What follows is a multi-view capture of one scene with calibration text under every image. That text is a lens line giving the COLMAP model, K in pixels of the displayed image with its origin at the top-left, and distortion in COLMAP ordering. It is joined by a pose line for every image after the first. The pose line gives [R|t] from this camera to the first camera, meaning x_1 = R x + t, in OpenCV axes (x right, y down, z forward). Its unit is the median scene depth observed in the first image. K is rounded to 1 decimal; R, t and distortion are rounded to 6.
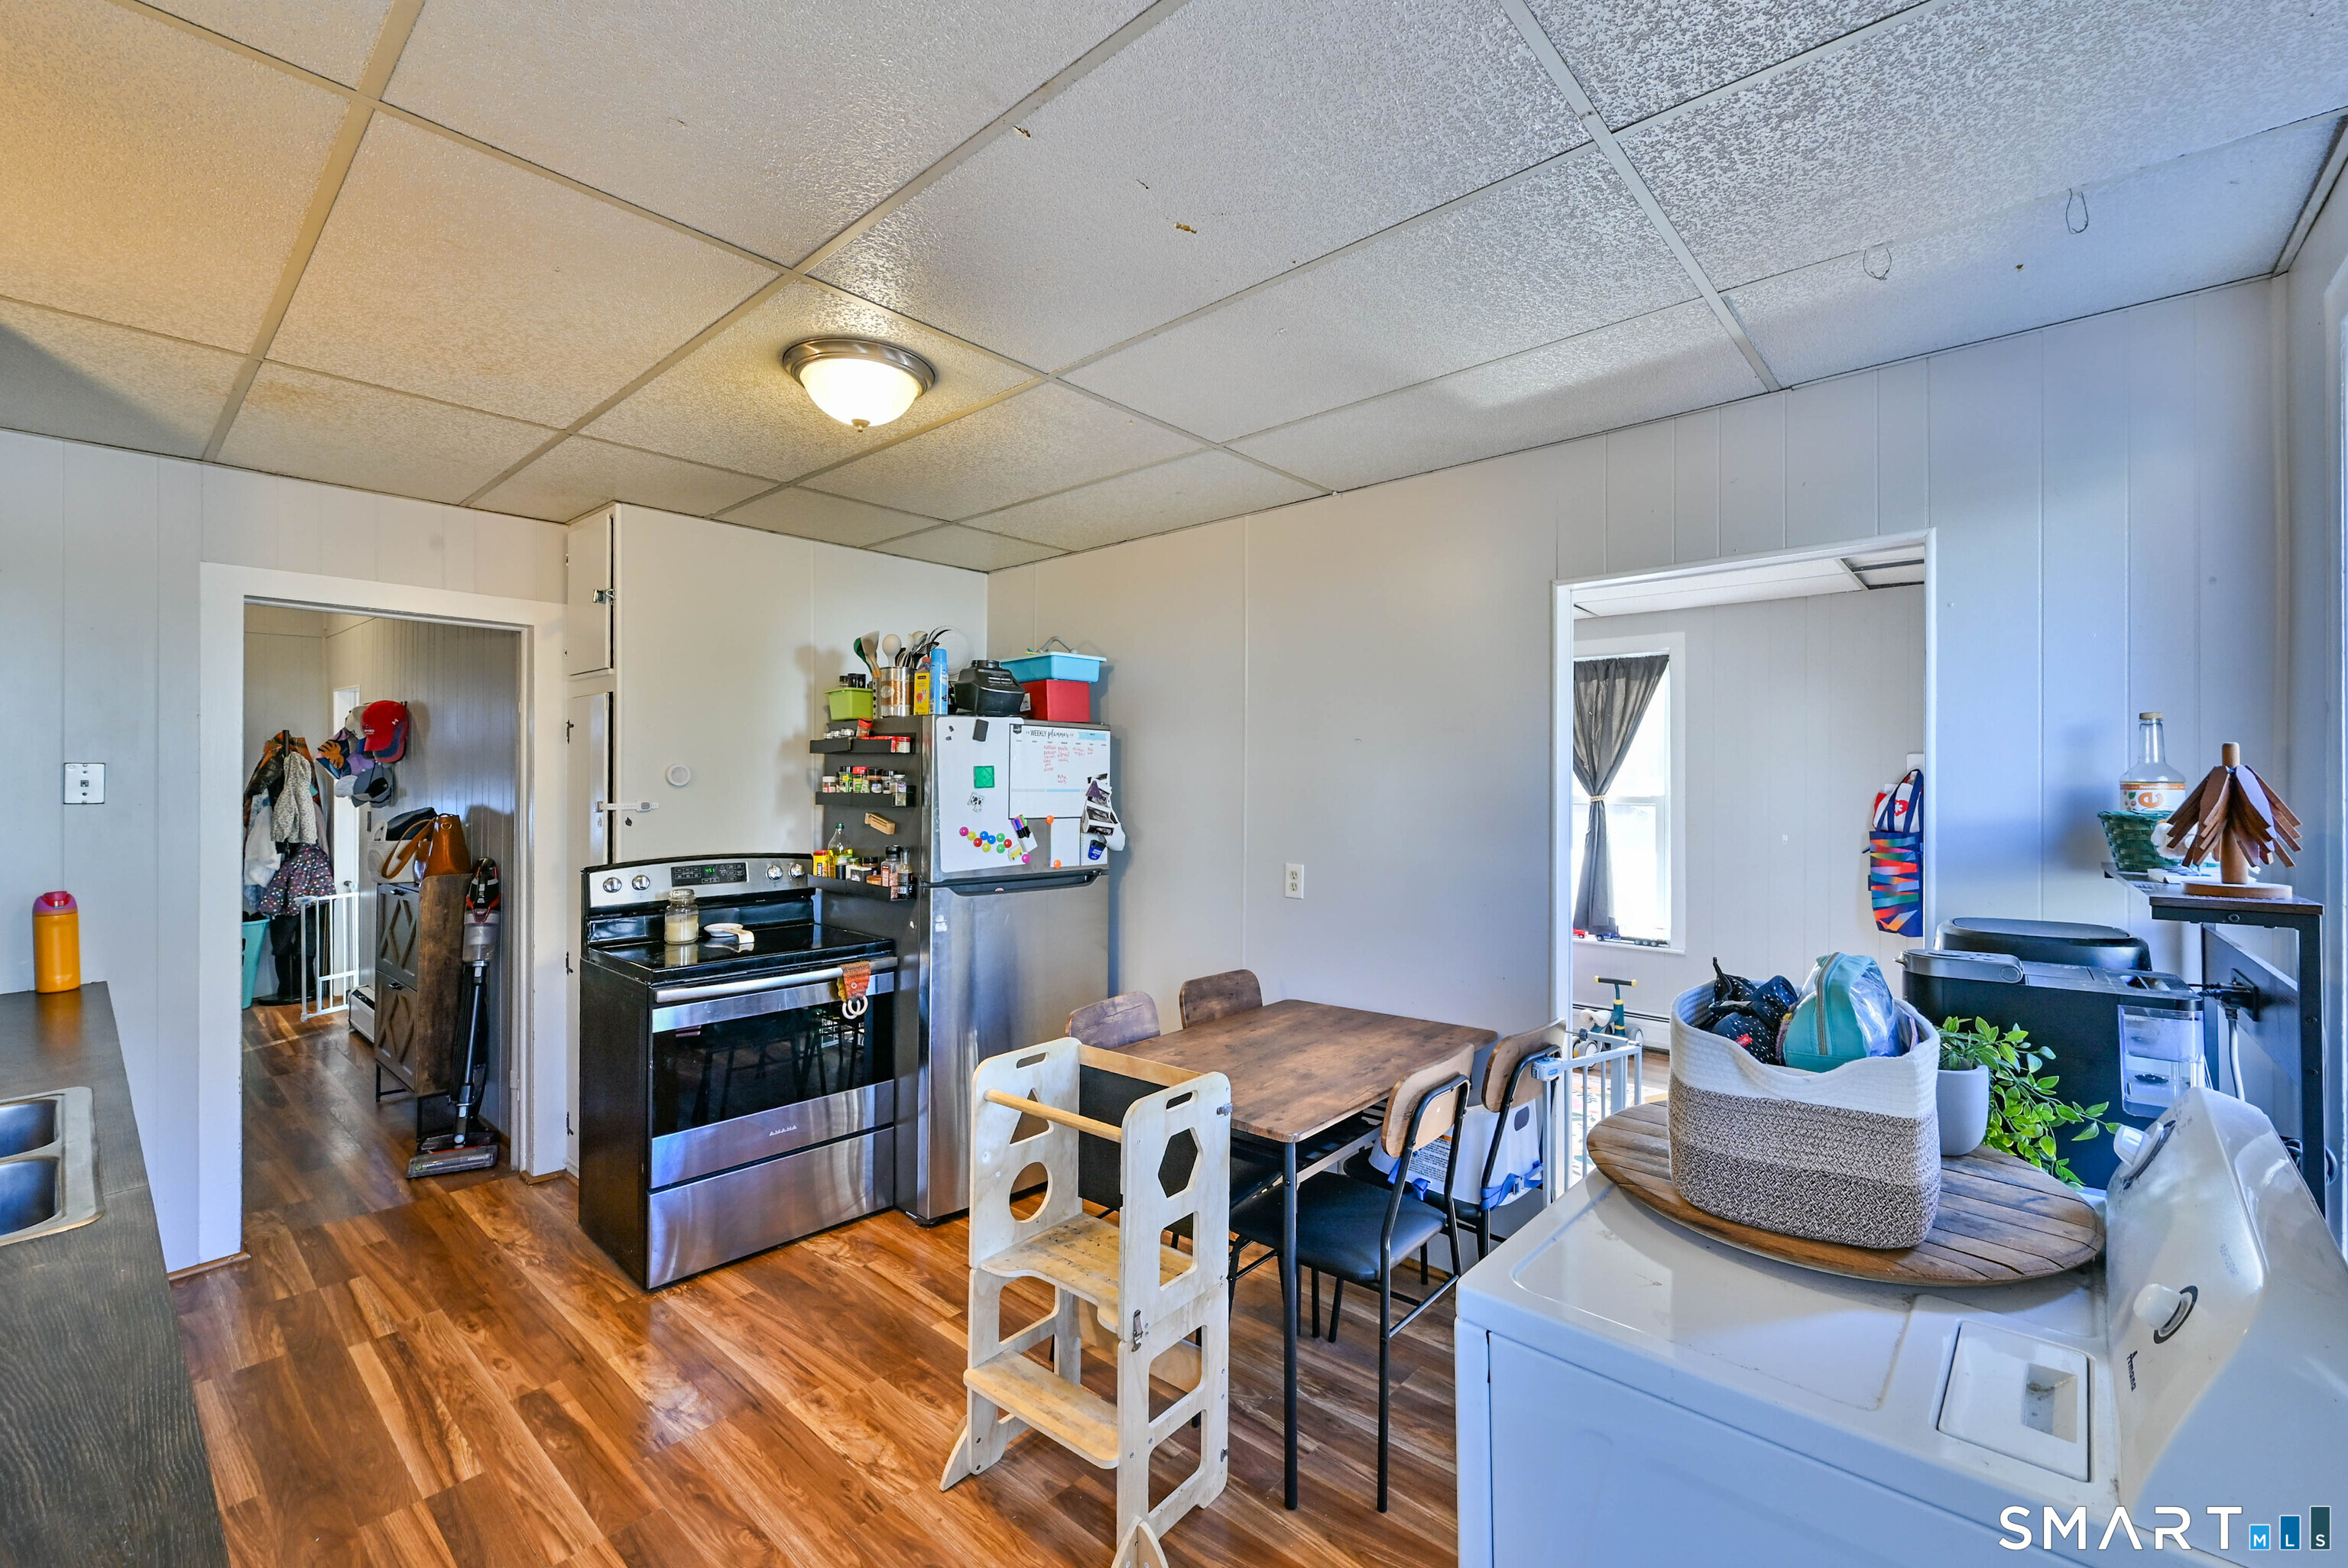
lens RADIAL K [[958.9, 0, 1187.4], [0, 958.9, 775.9], [0, 0, 1]] dist [-0.001477, 0.000060]
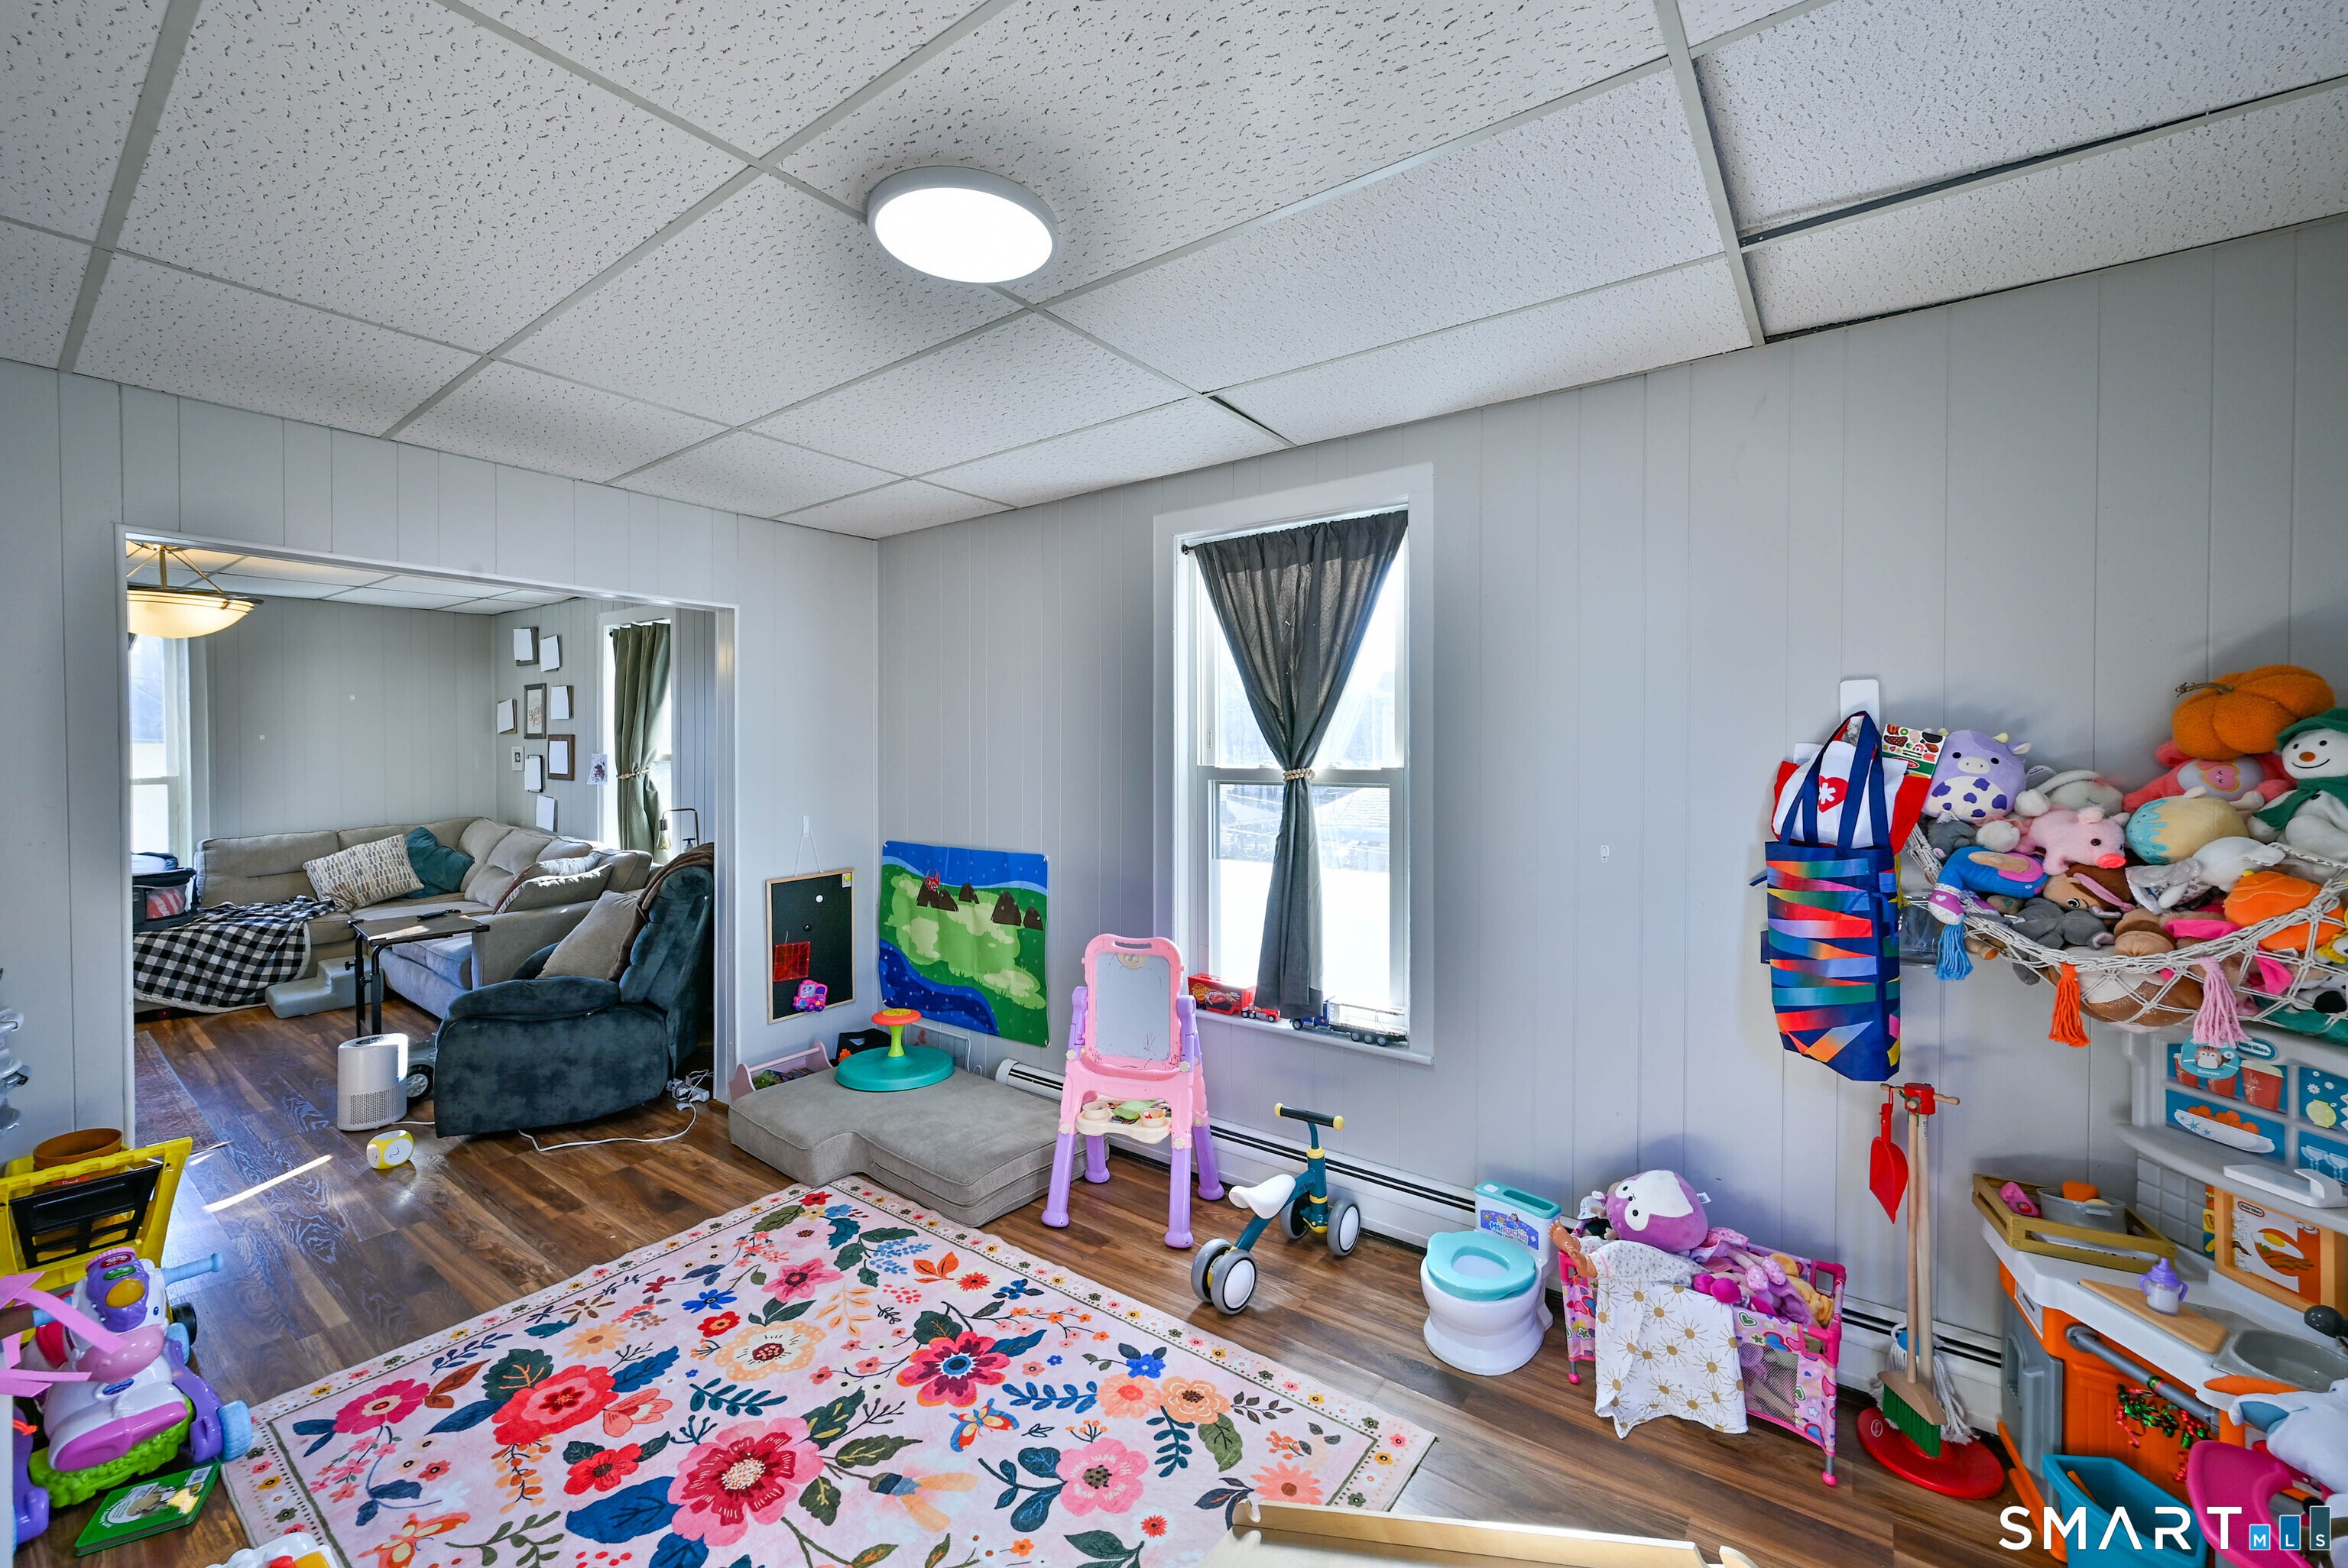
lens RADIAL K [[914.7, 0, 1216.9], [0, 914.7, 748.1], [0, 0, 1]] dist [0.000307, -0.000176]
pose [[0.992030, -0.000745, 0.126003, 0.392488], [0.000517, 0.999998, 0.001840, 0.010105], [-0.126004, -0.001760, 0.992028, 0.597124]]
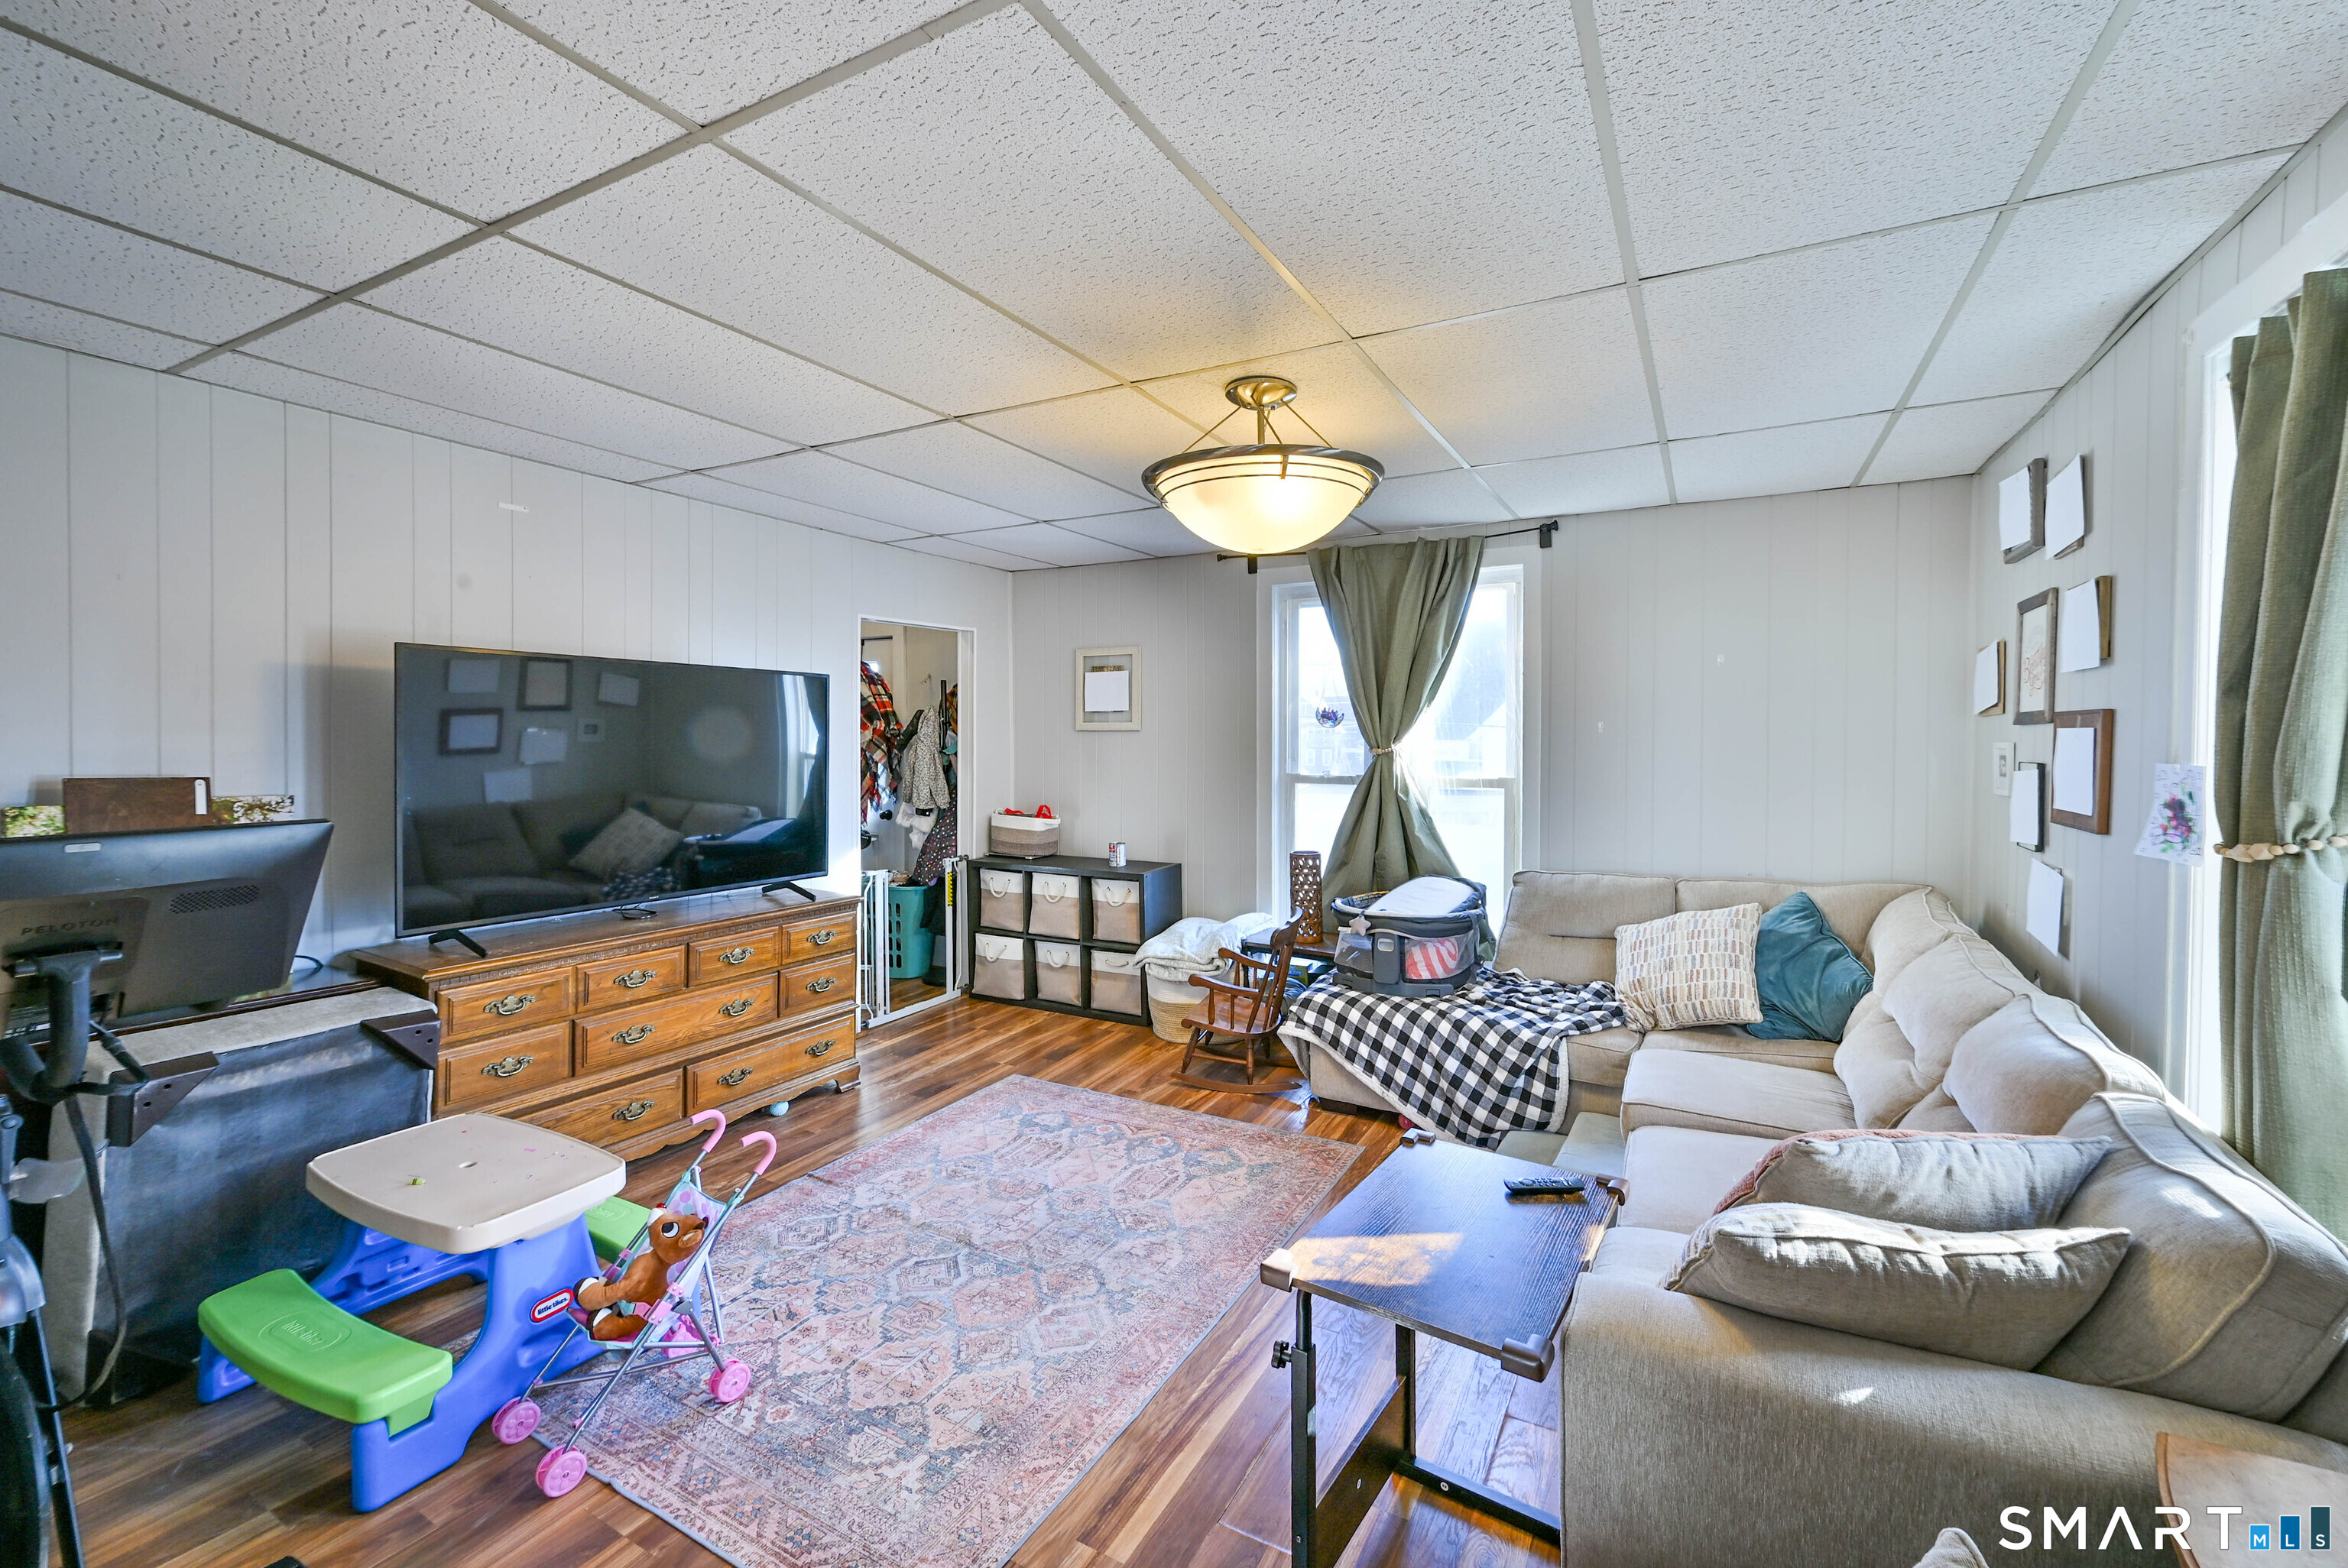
lens RADIAL K [[936.2, 0, 1162.9], [0, 936.2, 754.4], [0, 0, 1]] dist [-0.000012, 0.000036]
pose [[0.194298, 0.016754, -0.980800, 0.020372], [-0.008384, 0.999846, 0.015419, 0.012863], [0.980907, 0.005227, 0.194408, 1.446119]]
